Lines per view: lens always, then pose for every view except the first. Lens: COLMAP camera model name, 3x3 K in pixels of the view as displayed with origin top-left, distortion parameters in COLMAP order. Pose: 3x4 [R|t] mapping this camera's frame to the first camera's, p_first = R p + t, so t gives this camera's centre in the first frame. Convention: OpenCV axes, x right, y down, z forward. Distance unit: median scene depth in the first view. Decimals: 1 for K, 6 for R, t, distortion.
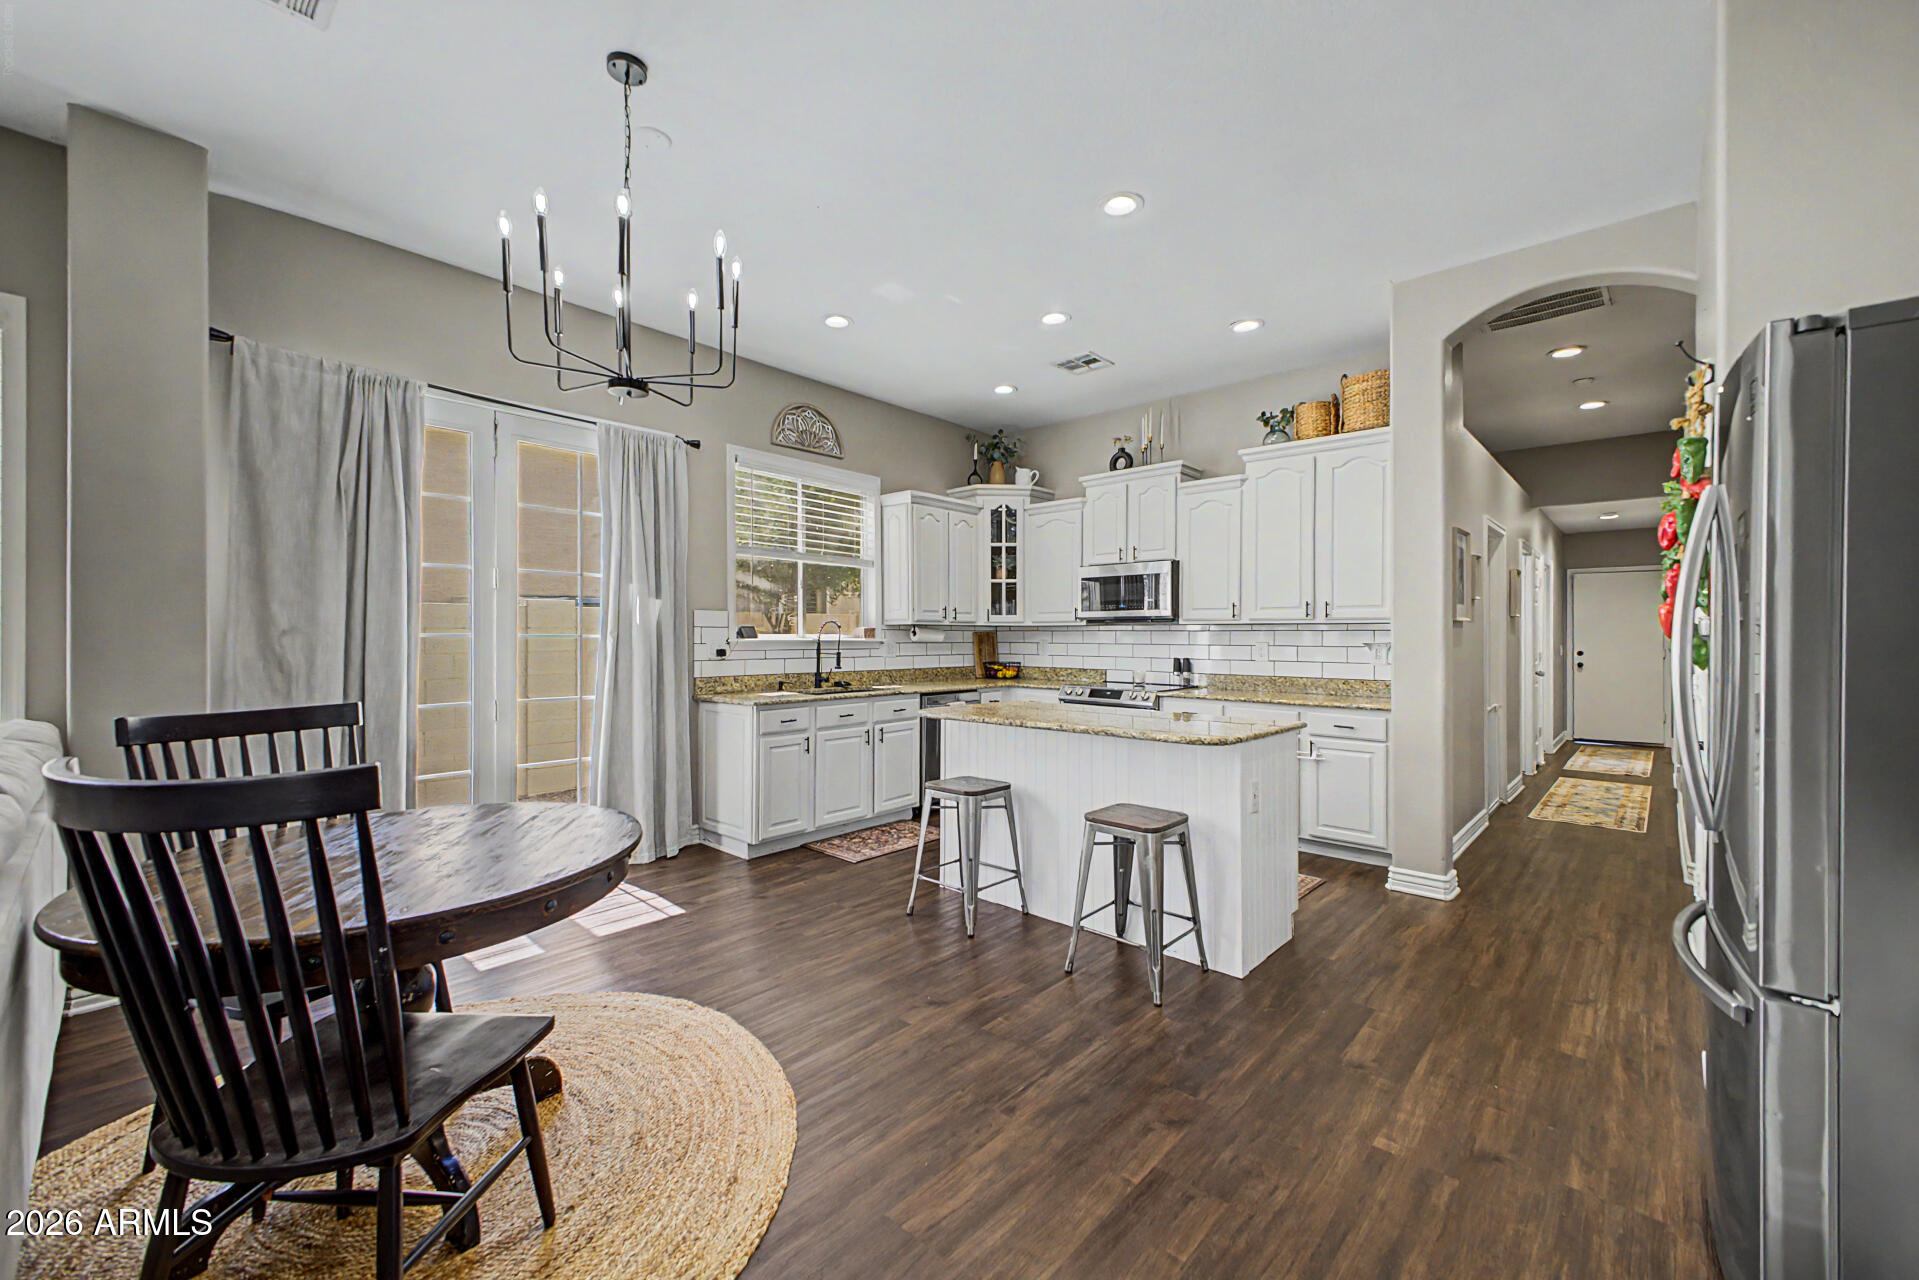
lens RADIAL K [[763.1, 0, 961.5], [0, 763.1, 635.5], [0, 0, 1]] dist [0.038156, -0.013768]
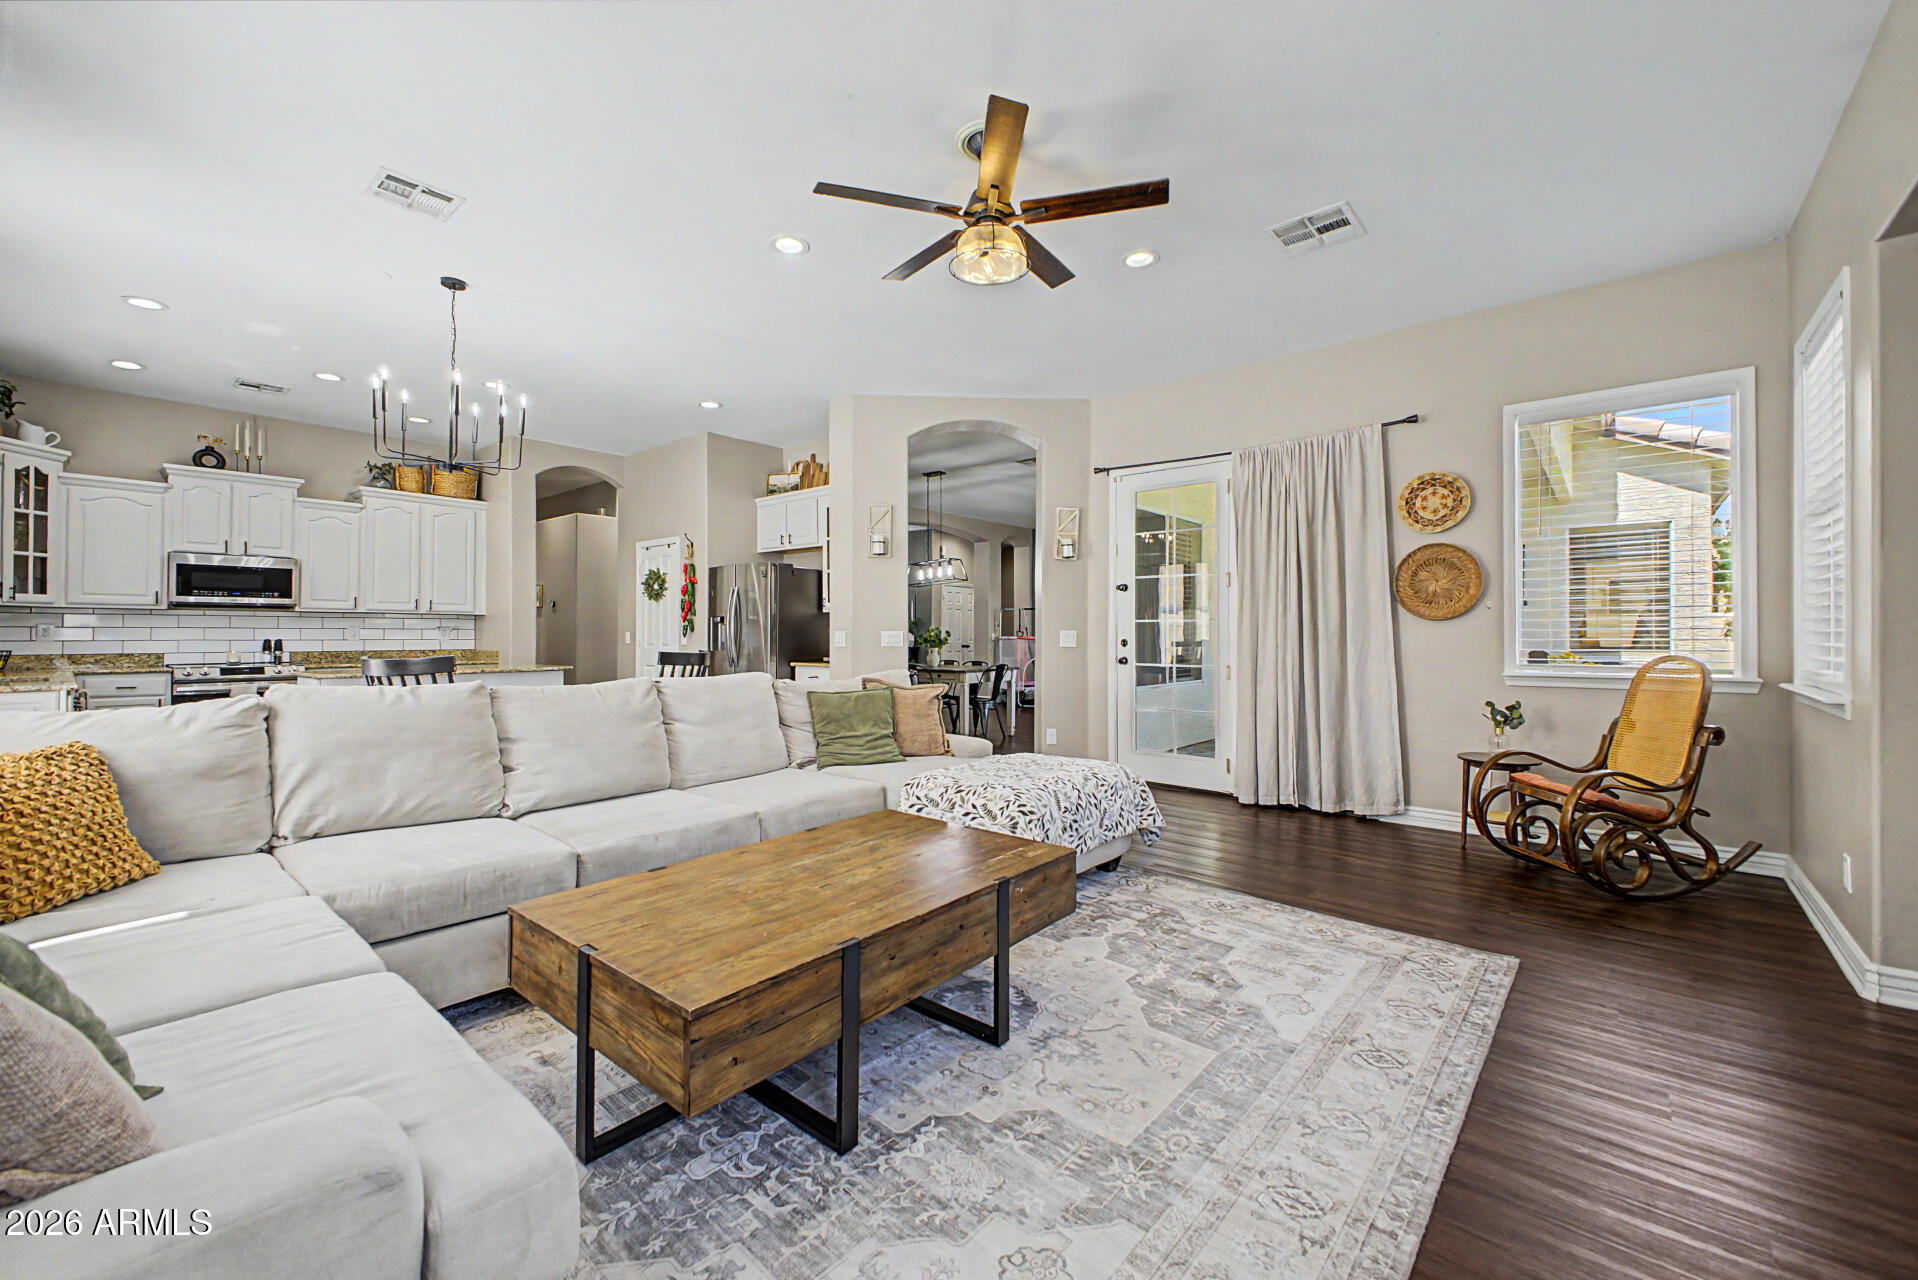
lens RADIAL K [[770.8, 0, 972.4], [0, 770.8, 625.0], [0, 0, 1]] dist [0.008098, -0.000104]
pose [[-0.042124, 0.009494, 0.999067, -1.021013], [-0.002074, 0.999952, -0.009590, 0.017422], [-0.999110, -0.002476, -0.042102, -0.032797]]
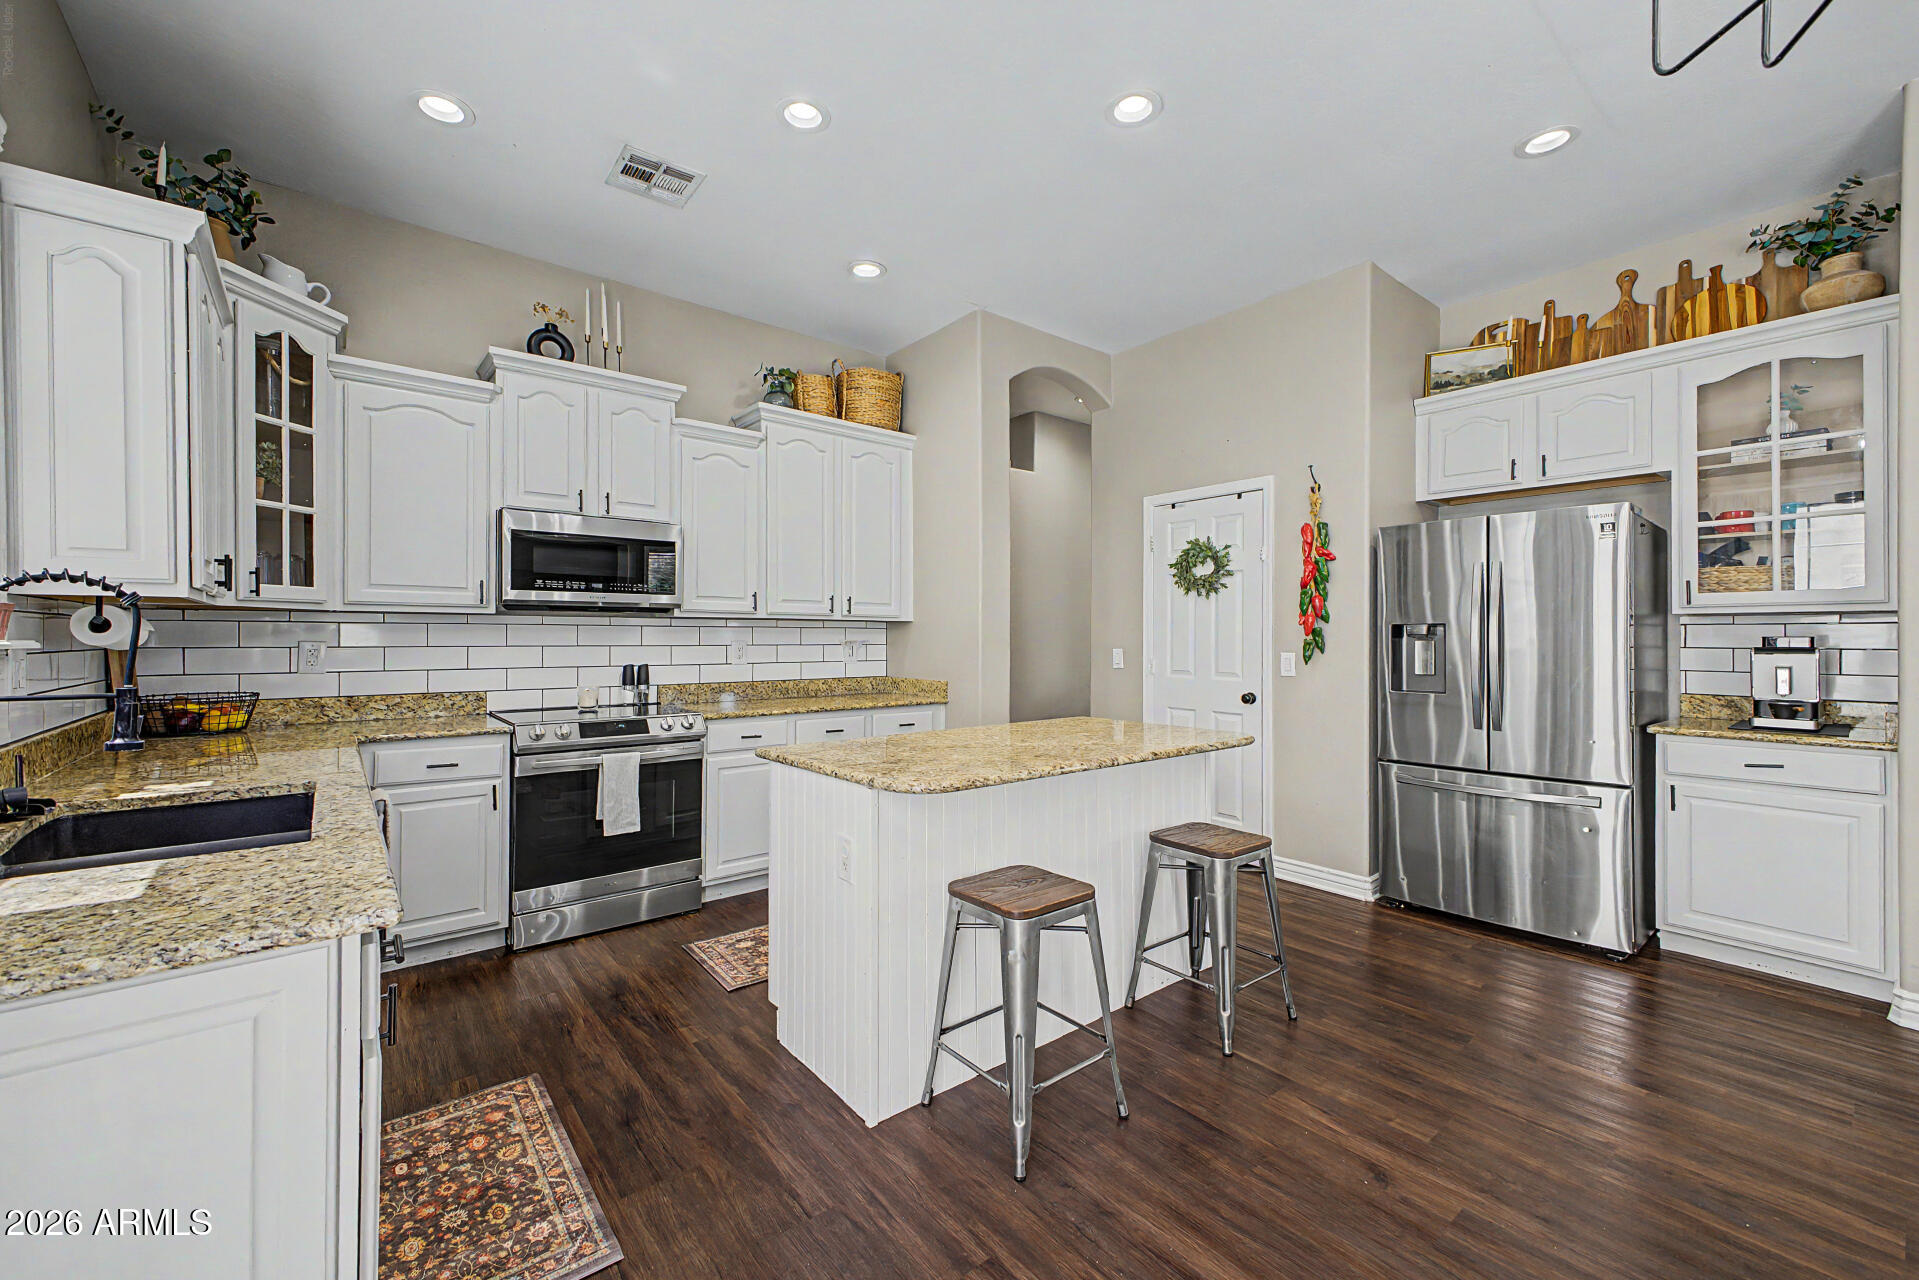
lens RADIAL K [[778.2, 0, 963.9], [0, 778.2, 636.4], [0, 0, 1]] dist [0.024777, -0.007978]
pose [[0.152337, -0.002772, 0.988325, -0.393136], [-0.002752, 0.999991, 0.003229, 0.000378], [-0.988325, -0.003212, 0.152328, 0.637440]]
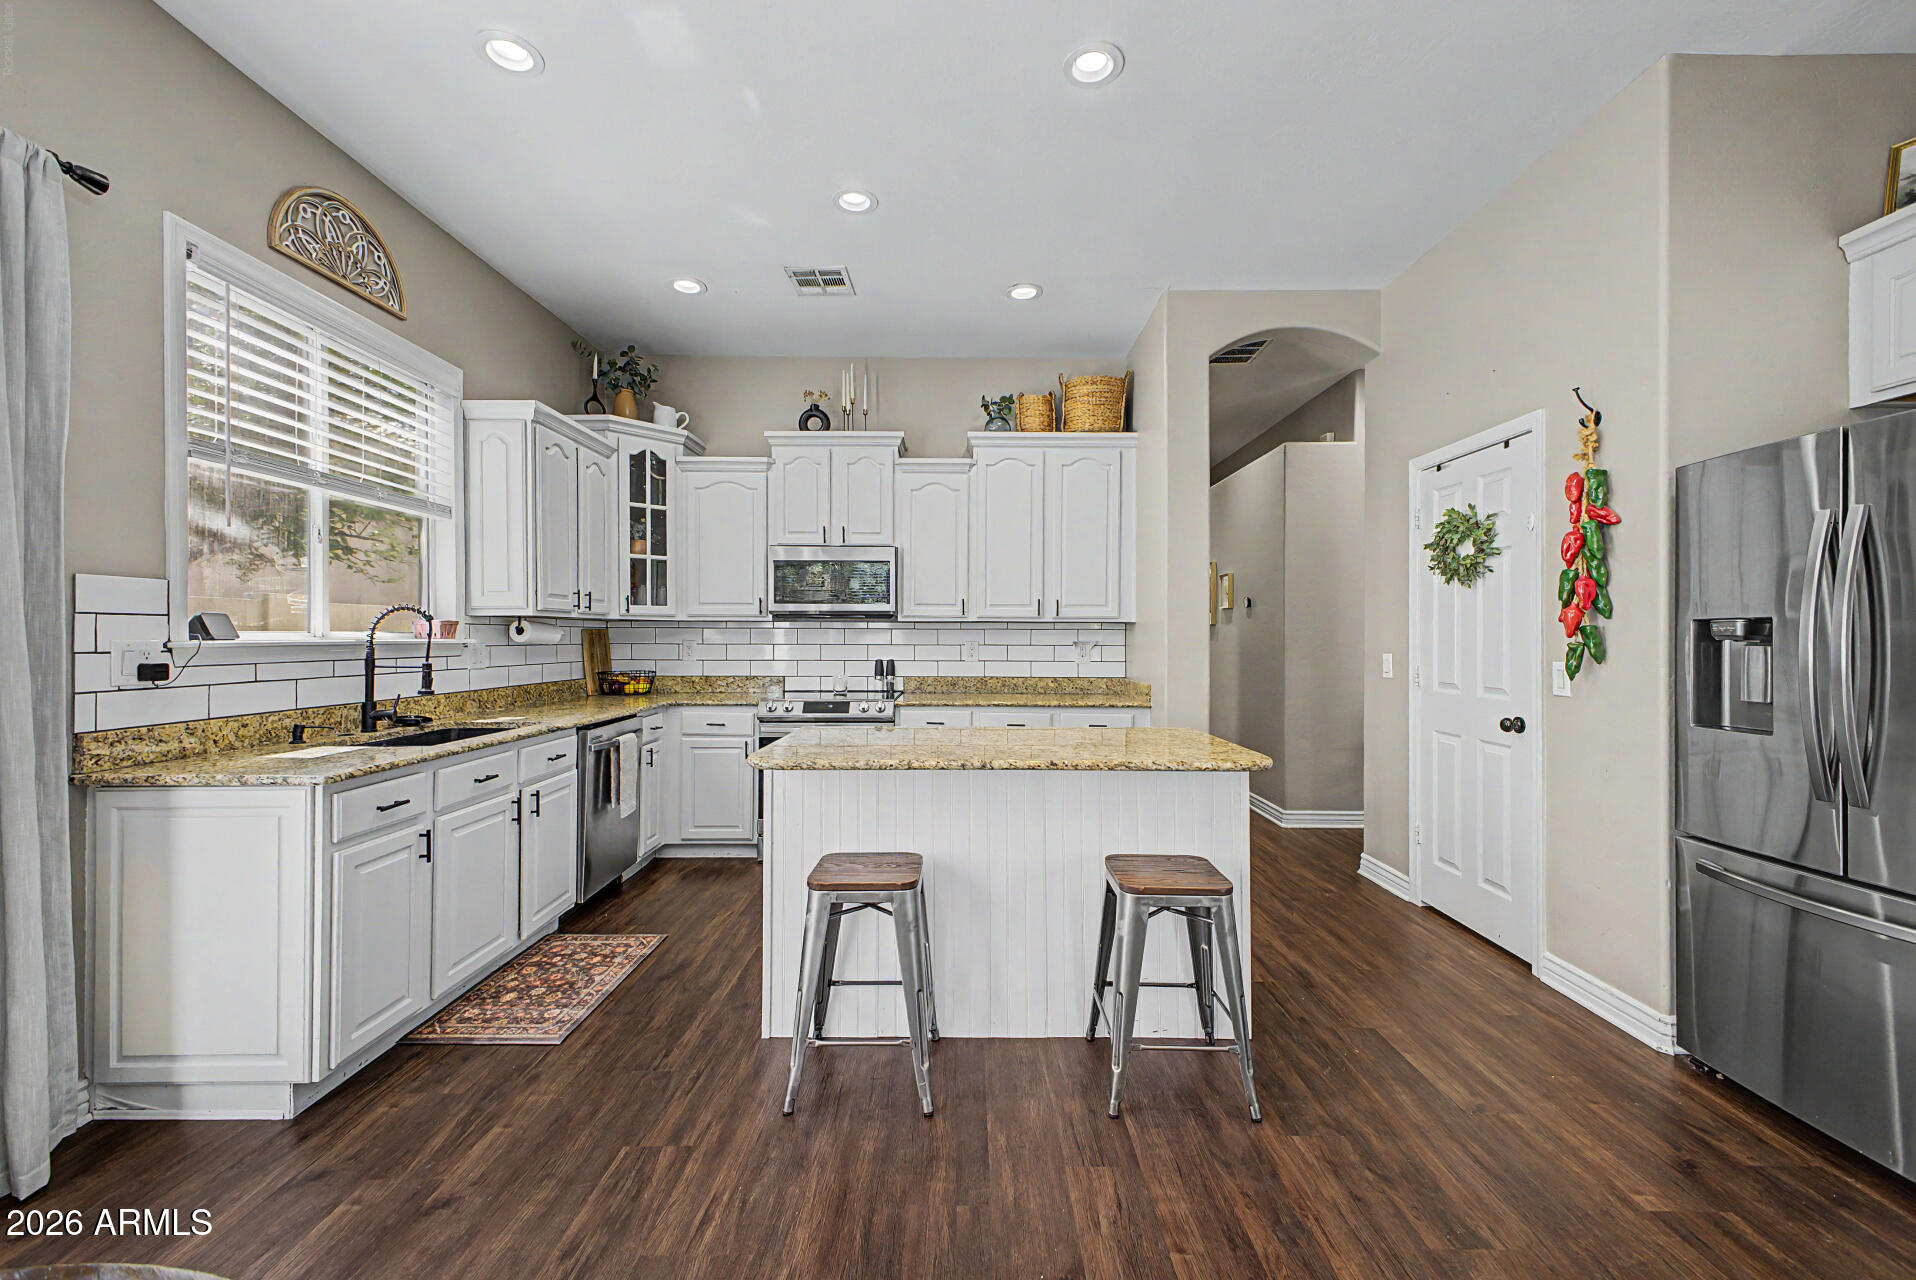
lens RADIAL K [[761.9, 0, 960.0], [0, 761.9, 635.5], [0, 0, 1]] dist [0.038156, -0.013768]
pose [[0.746329, -0.000259, 0.665577, -0.240214], [-0.001632, 0.999996, 0.002219, -0.000549], [-0.665575, -0.002742, 0.746326, 0.316151]]
